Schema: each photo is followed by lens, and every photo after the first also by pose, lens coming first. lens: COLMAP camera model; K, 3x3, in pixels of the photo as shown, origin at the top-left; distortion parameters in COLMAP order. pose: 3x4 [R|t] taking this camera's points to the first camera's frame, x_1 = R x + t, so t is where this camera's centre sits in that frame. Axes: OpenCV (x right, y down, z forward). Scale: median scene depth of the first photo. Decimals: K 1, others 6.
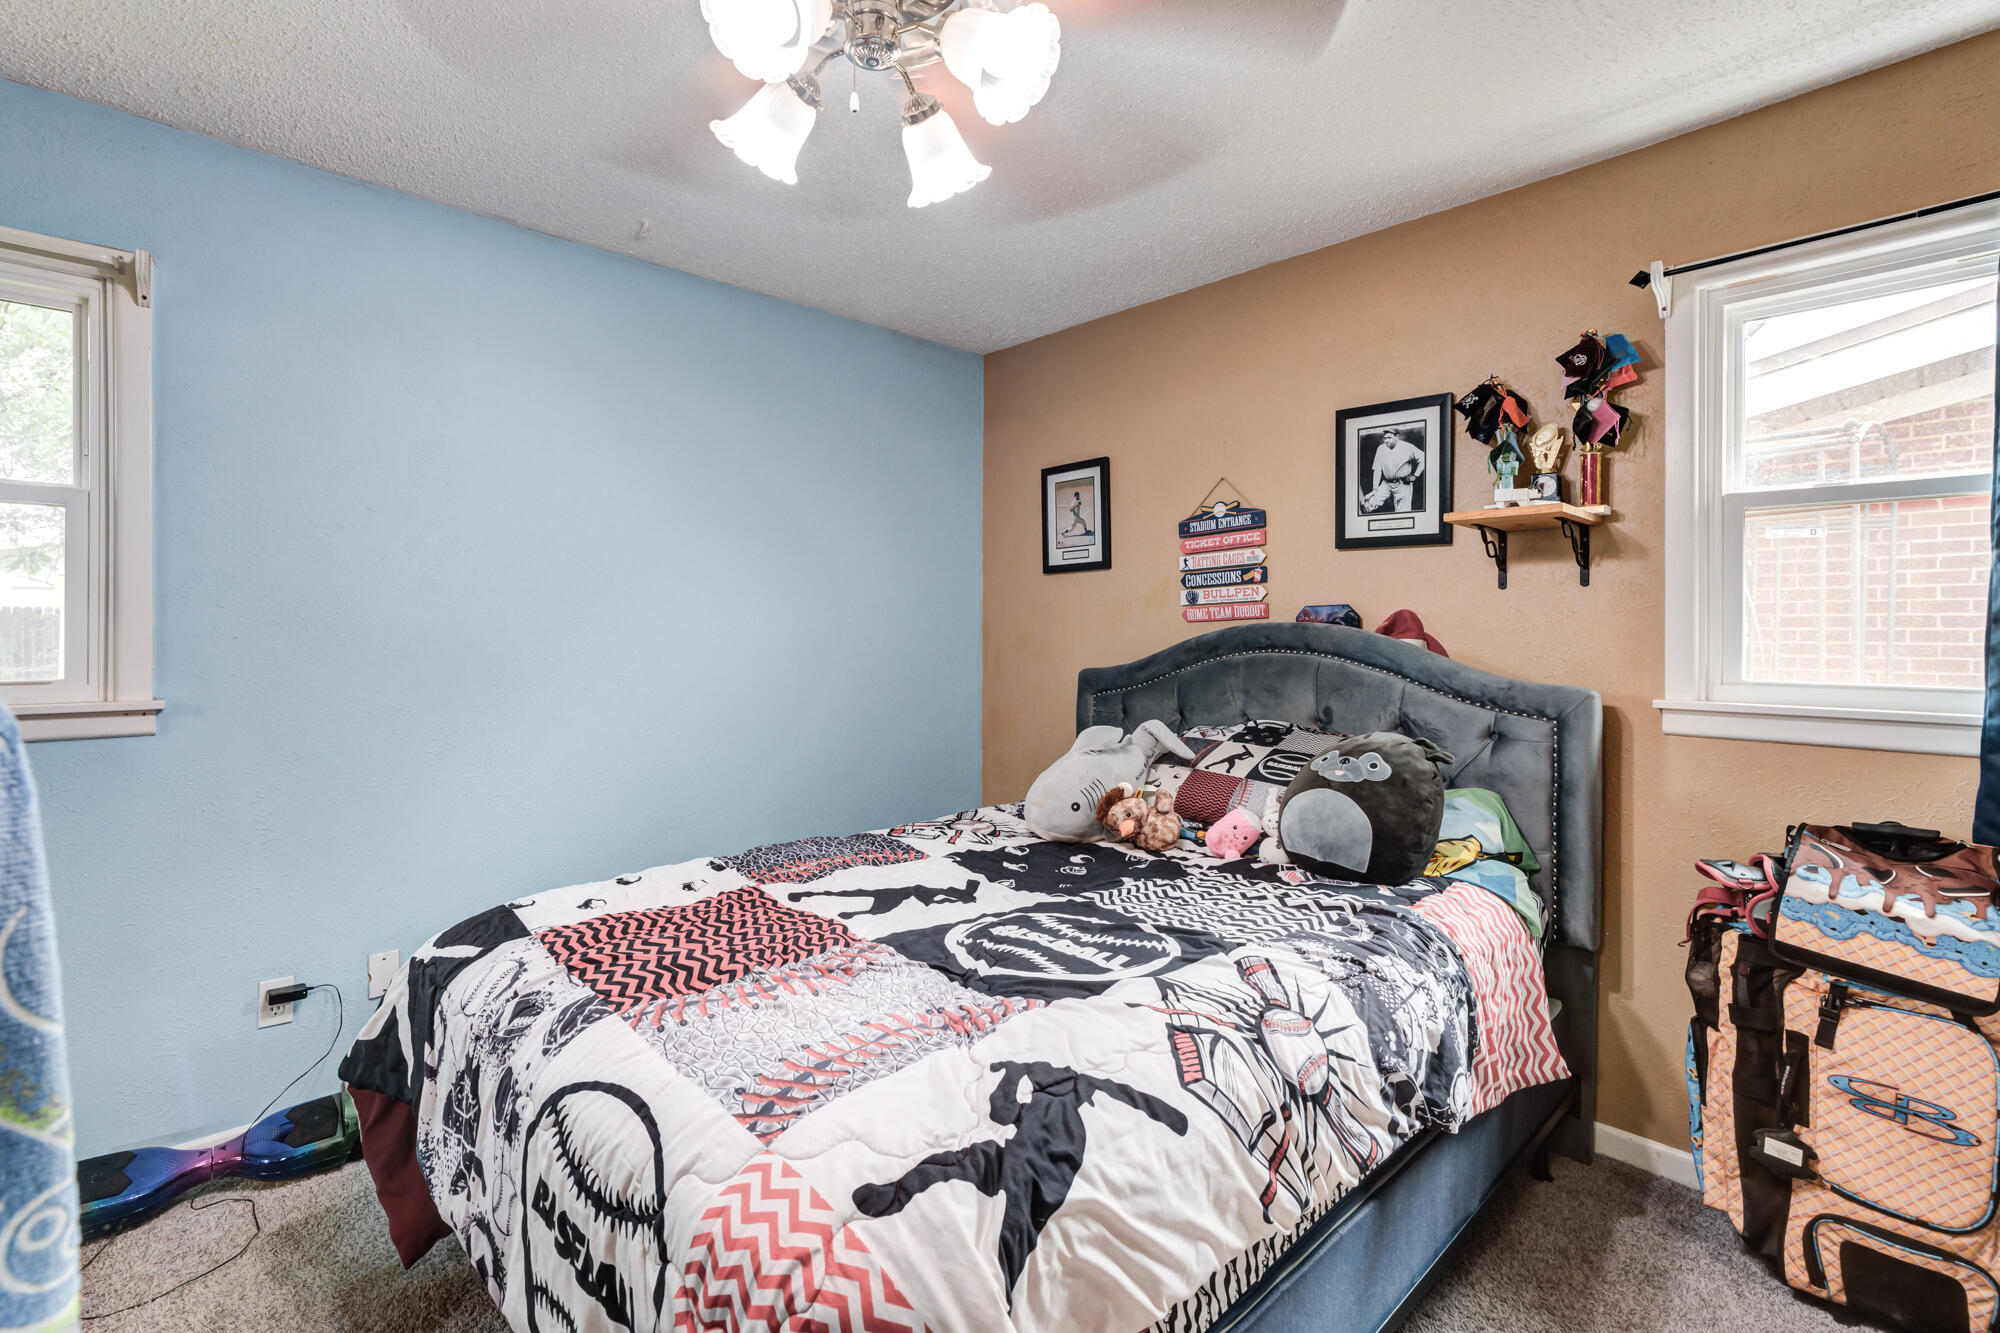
lens RADIAL K [[934.0, 0, 1015.2], [0, 934.0, 620.3], [0, 0, 1]] dist [-0.012206, 0.009432]
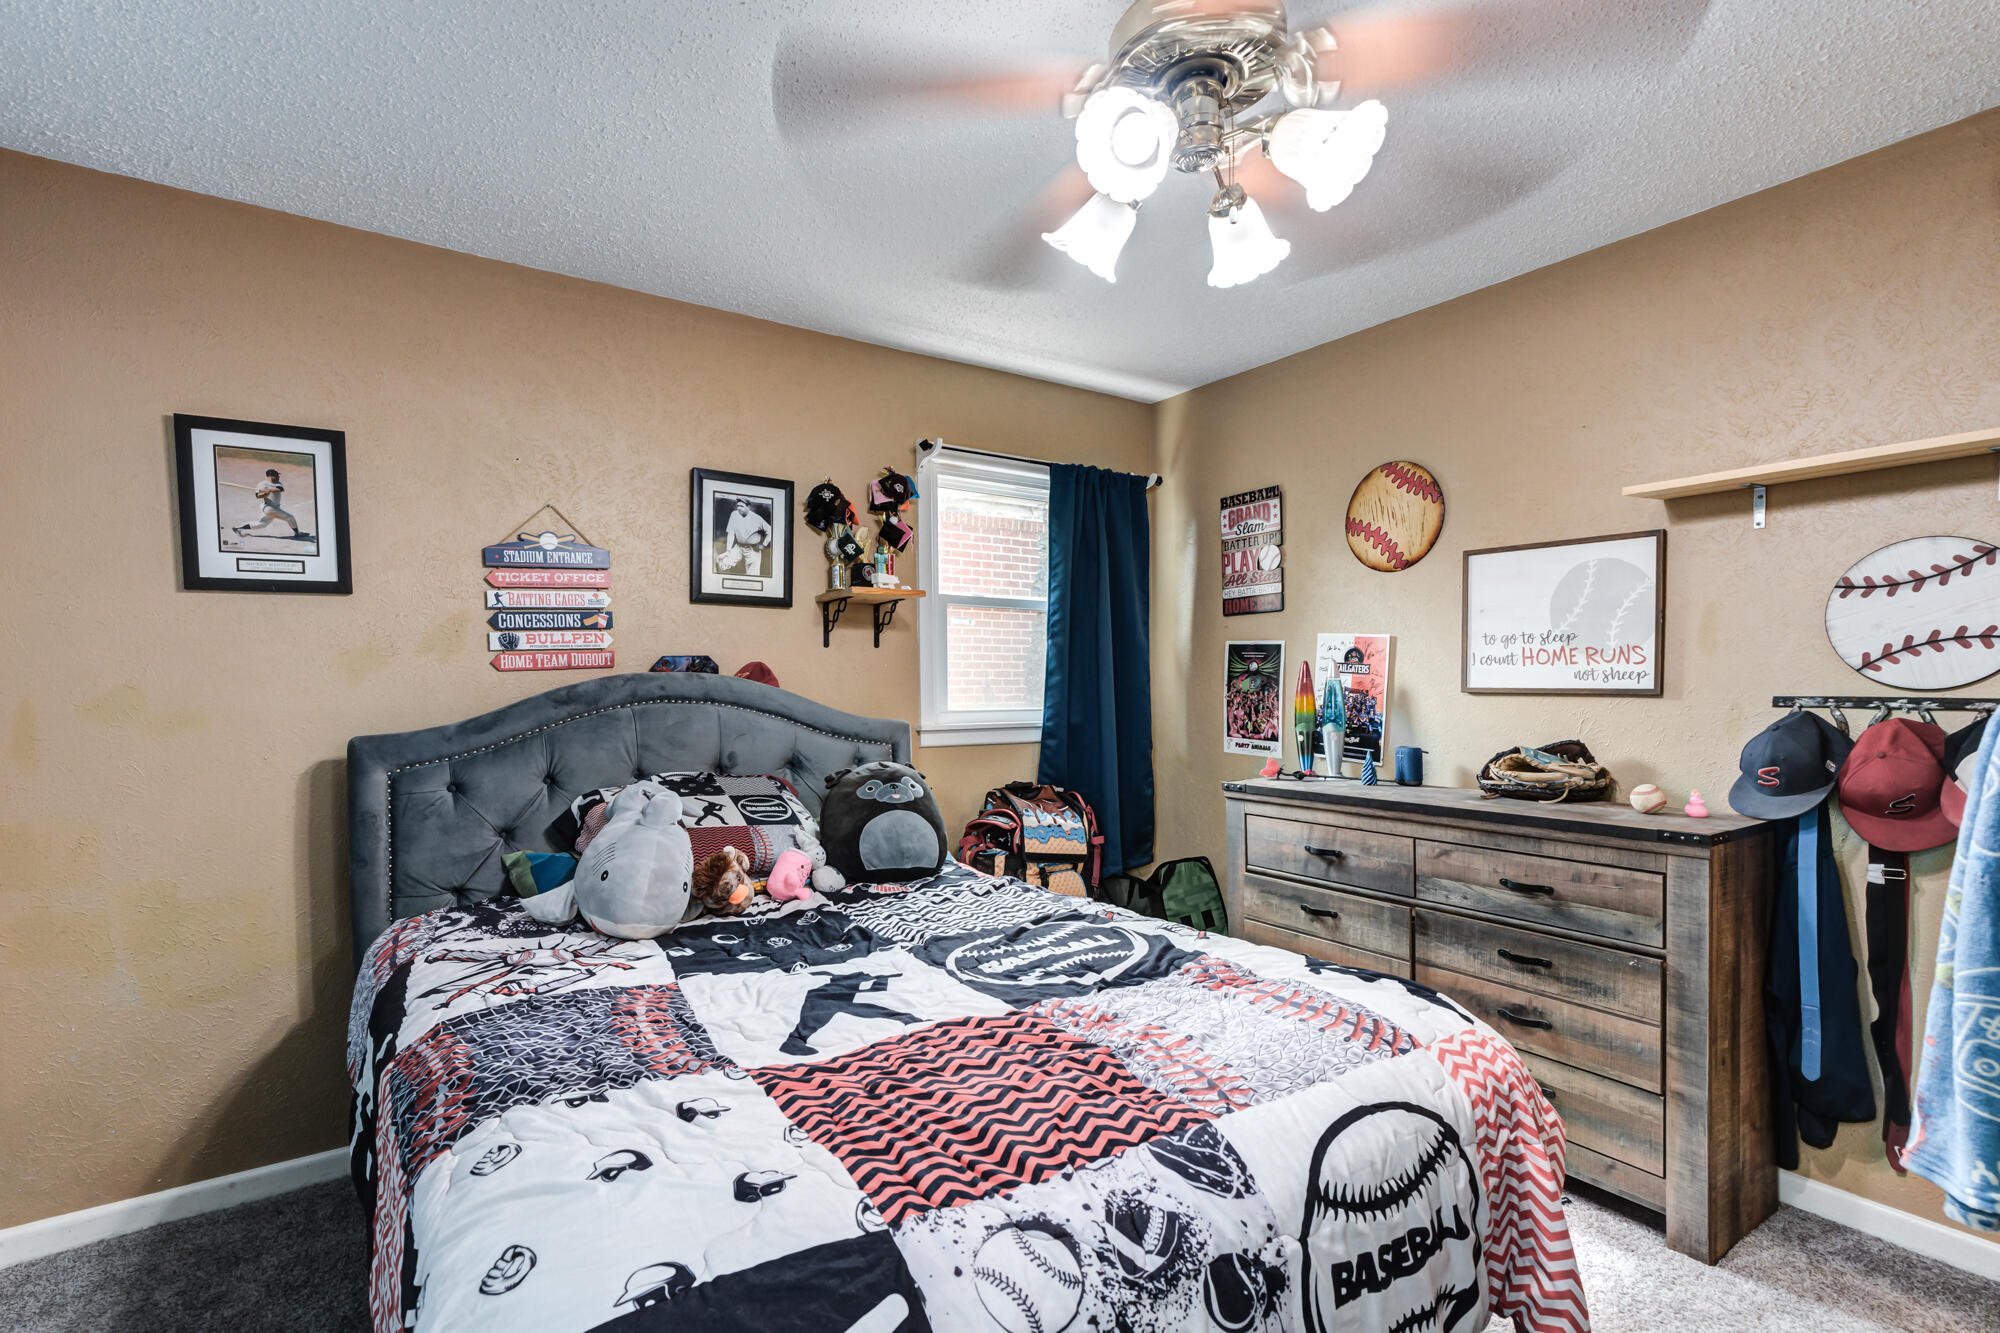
lens RADIAL K [[934.0, 0, 999.0], [0, 934.0, 684.4], [0, 0, 1]] dist [-0.012206, 0.009432]
pose [[0.160984, -0.006848, 0.986933, -0.648638], [-0.005566, 0.999954, 0.007846, 0.005328], [-0.986941, -0.006756, 0.160939, 0.521259]]
